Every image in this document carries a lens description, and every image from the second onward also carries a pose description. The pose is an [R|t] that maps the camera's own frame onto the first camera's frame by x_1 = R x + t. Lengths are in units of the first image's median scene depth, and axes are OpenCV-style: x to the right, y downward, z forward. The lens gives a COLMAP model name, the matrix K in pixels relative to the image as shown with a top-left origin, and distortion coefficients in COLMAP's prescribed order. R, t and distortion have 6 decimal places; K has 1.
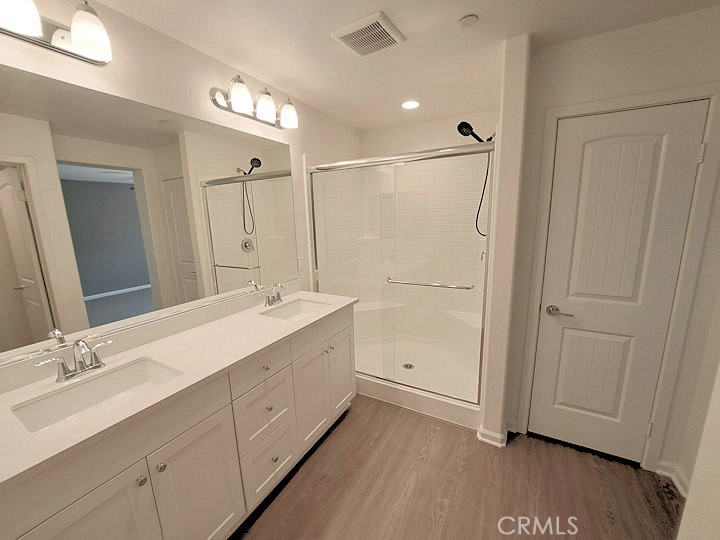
lens RADIAL K [[289.2, 0, 356.9], [0, 289.2, 272.4], [0, 0, 1]] dist [-0.002951, -0.000167]
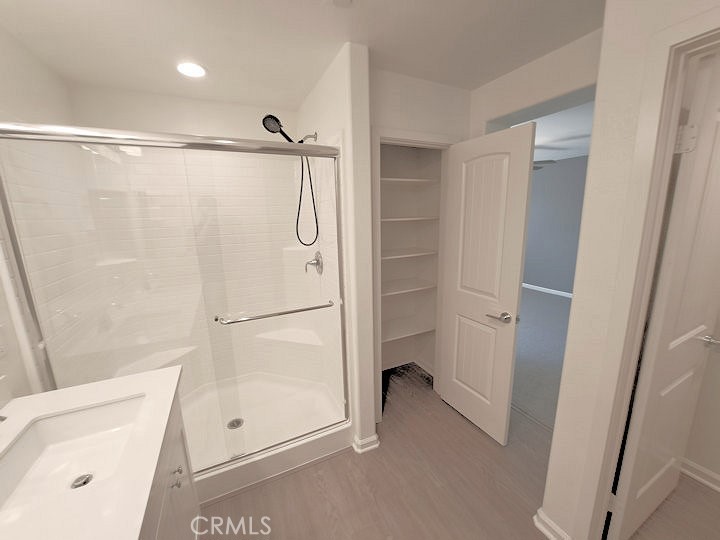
lens RADIAL K [[289.2, 0, 356.9], [0, 289.2, 272.4], [0, 0, 1]] dist [-0.002951, -0.000167]
pose [[0.562668, -0.152350, 0.812523, -0.248789], [0.170288, 0.983153, 0.066420, -0.074487], [-0.808954, 0.100991, 0.579133, 0.341940]]
